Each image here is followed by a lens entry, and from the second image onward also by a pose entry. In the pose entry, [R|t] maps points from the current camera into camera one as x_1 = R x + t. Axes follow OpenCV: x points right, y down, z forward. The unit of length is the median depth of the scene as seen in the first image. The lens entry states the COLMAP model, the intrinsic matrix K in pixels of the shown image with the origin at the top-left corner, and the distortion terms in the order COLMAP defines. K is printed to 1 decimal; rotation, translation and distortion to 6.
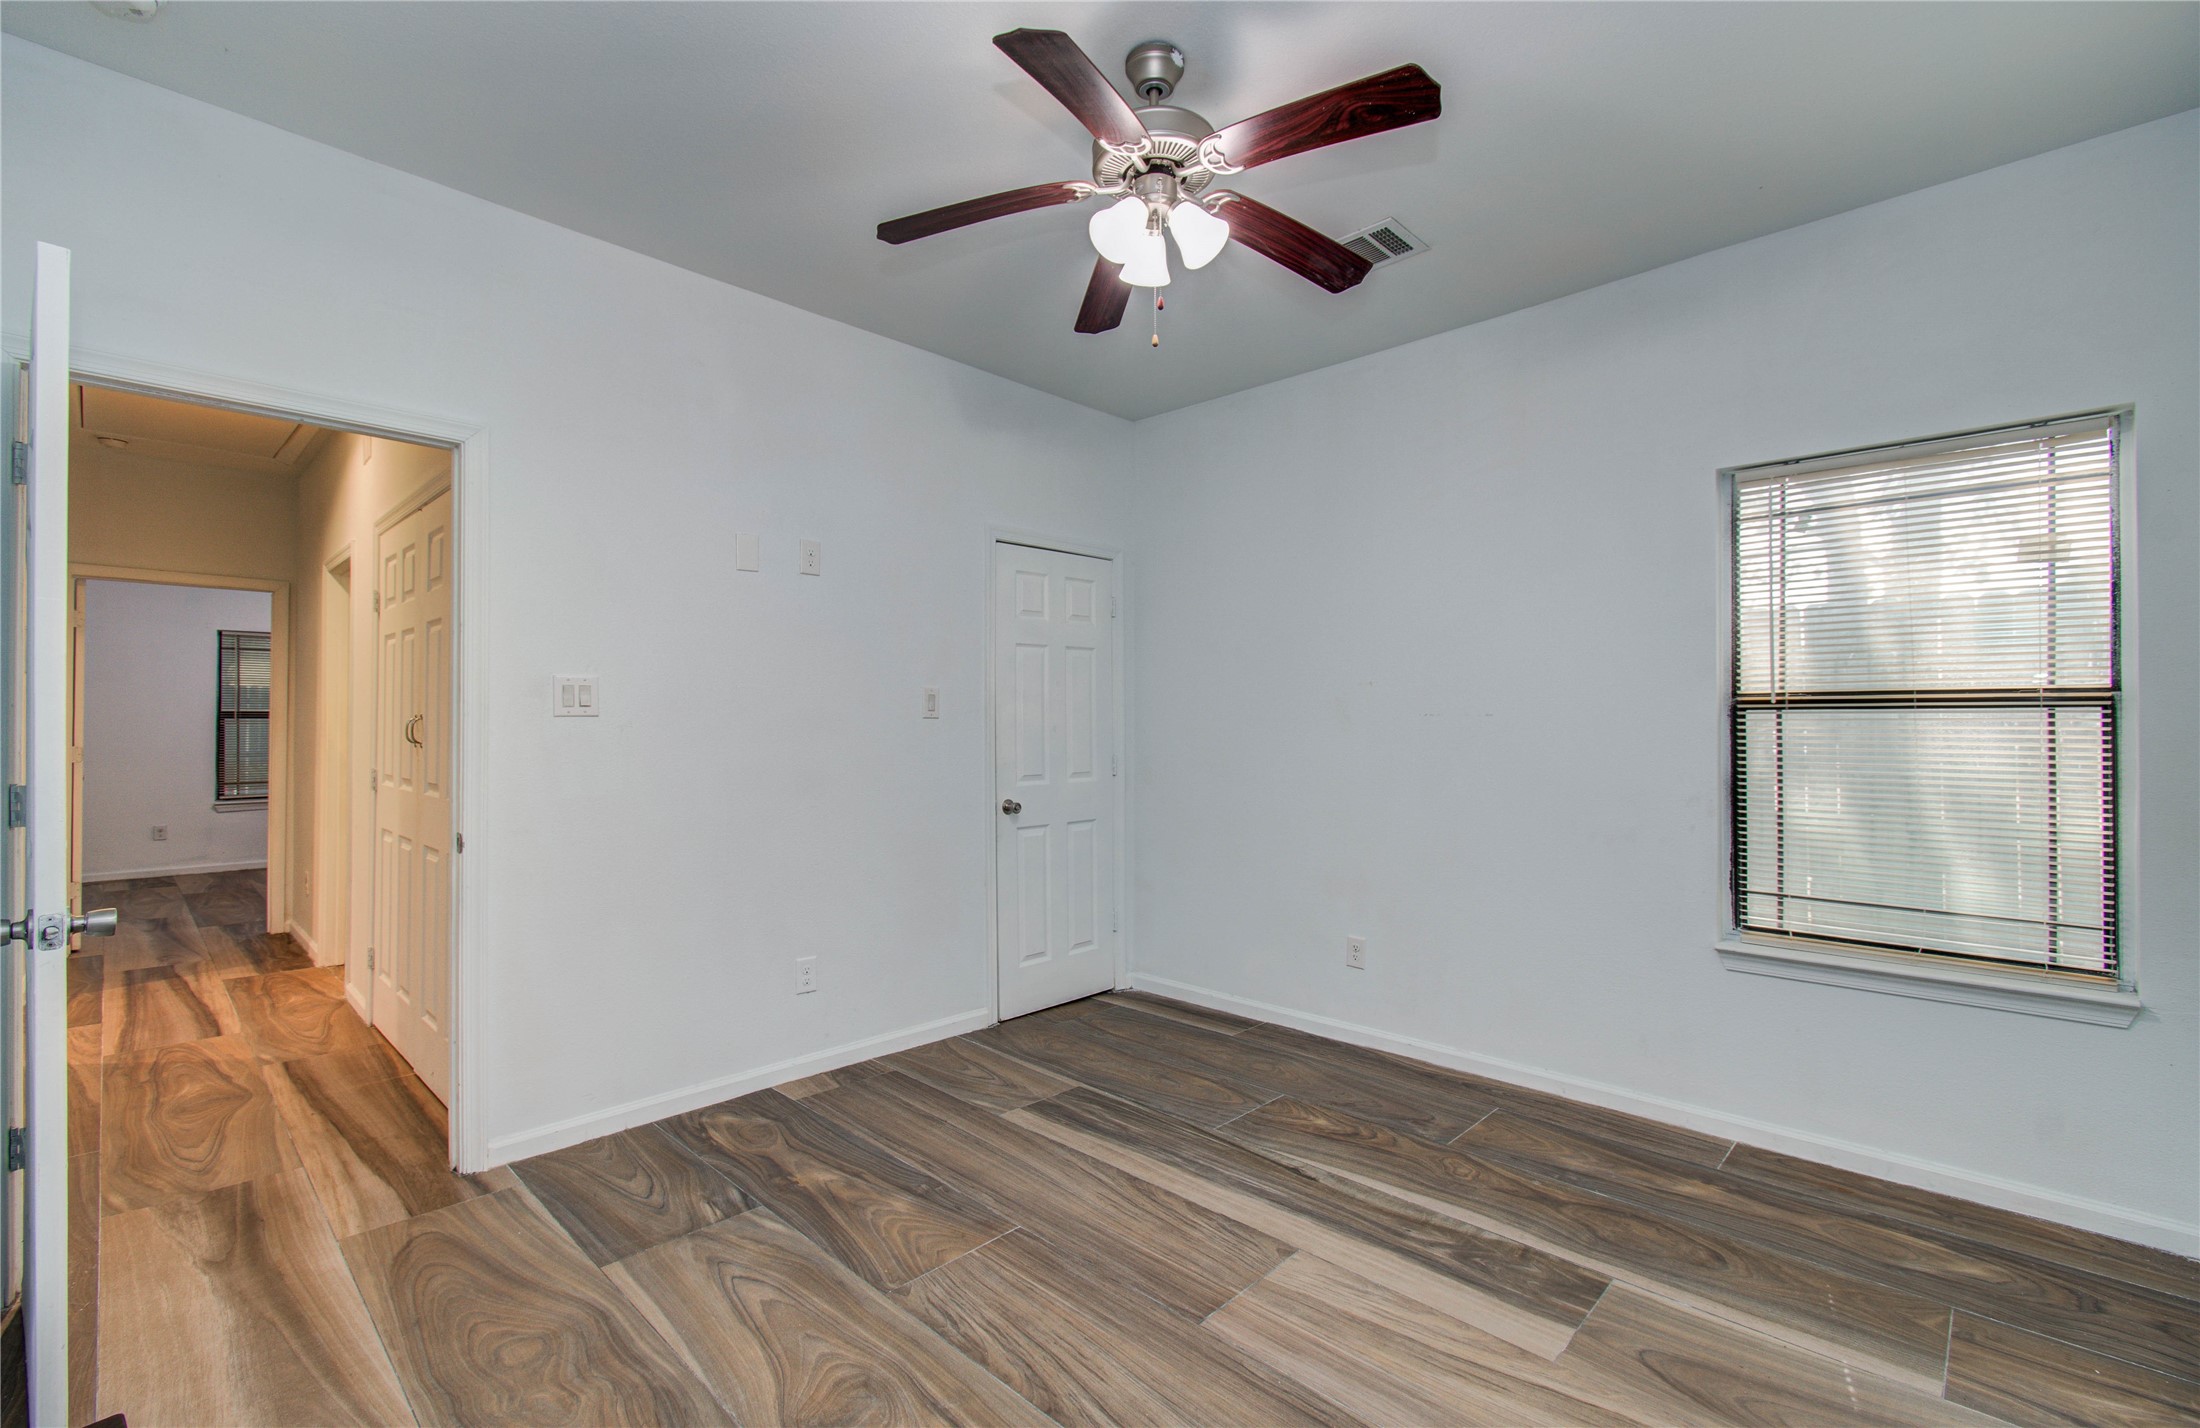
lens RADIAL K [[948.3, 0, 1110.5], [0, 948.3, 719.4], [0, 0, 1]] dist [-0.000095, -0.000812]
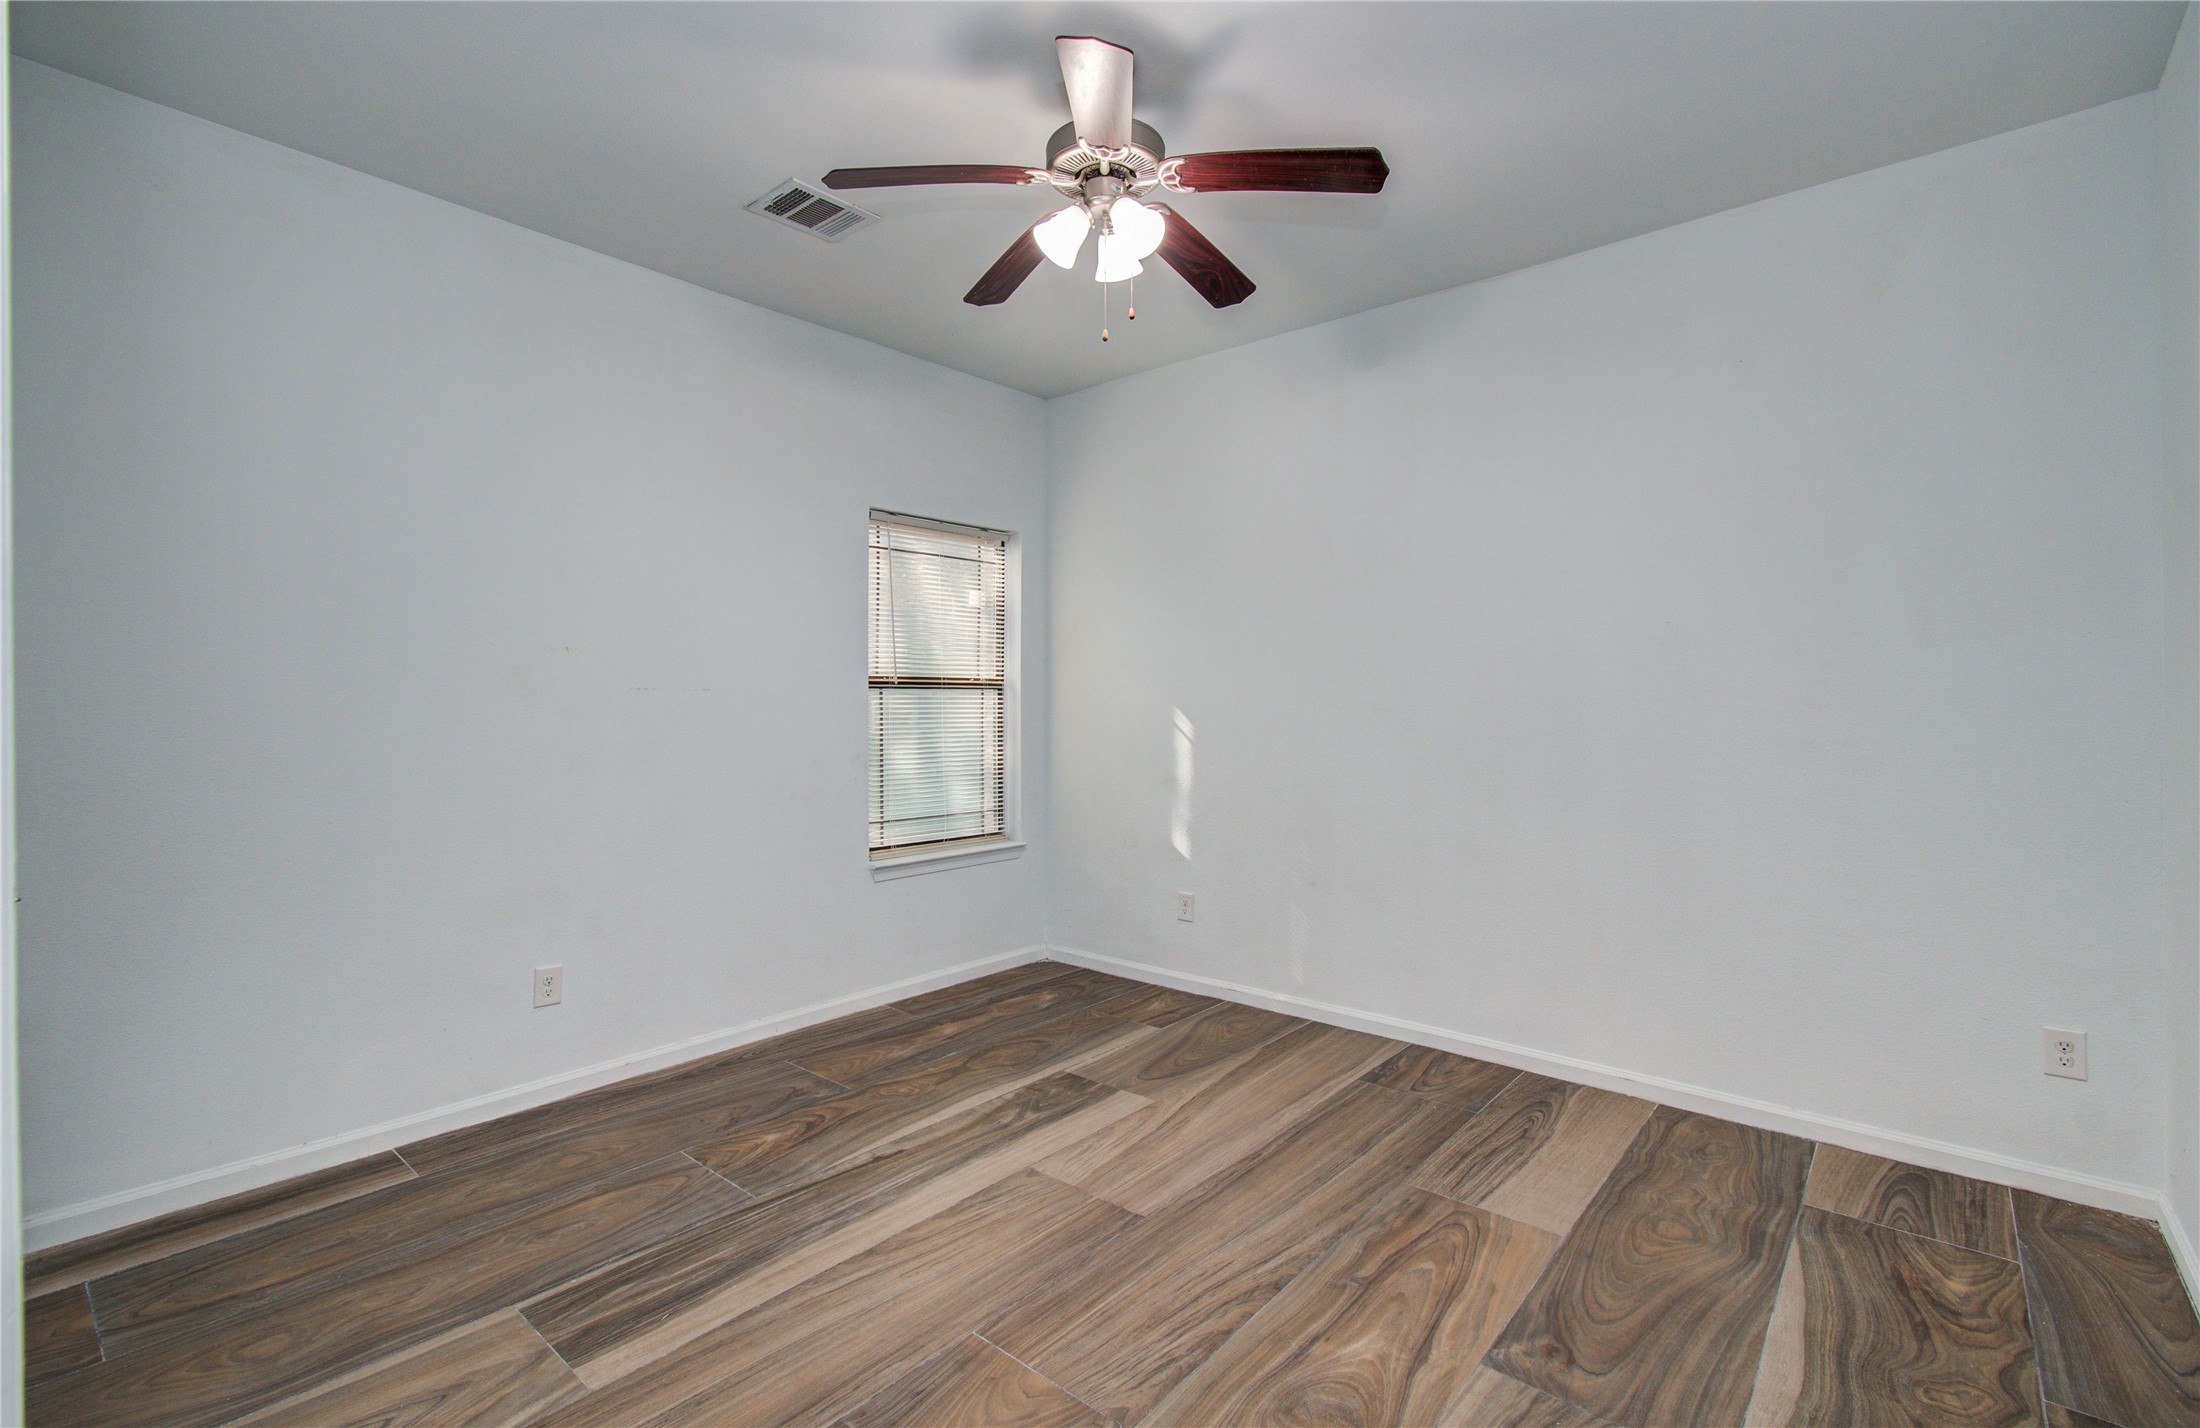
lens RADIAL K [[958.6, 0, 1101.3], [0, 958.6, 743.4], [0, 0, 1]] dist [0.000303, 0.000240]
pose [[-0.056638, -0.041580, 0.997529, -0.780700], [-0.012580, 0.999083, 0.040931, 0.009936], [-0.998315, -0.010231, -0.057110, 0.839995]]
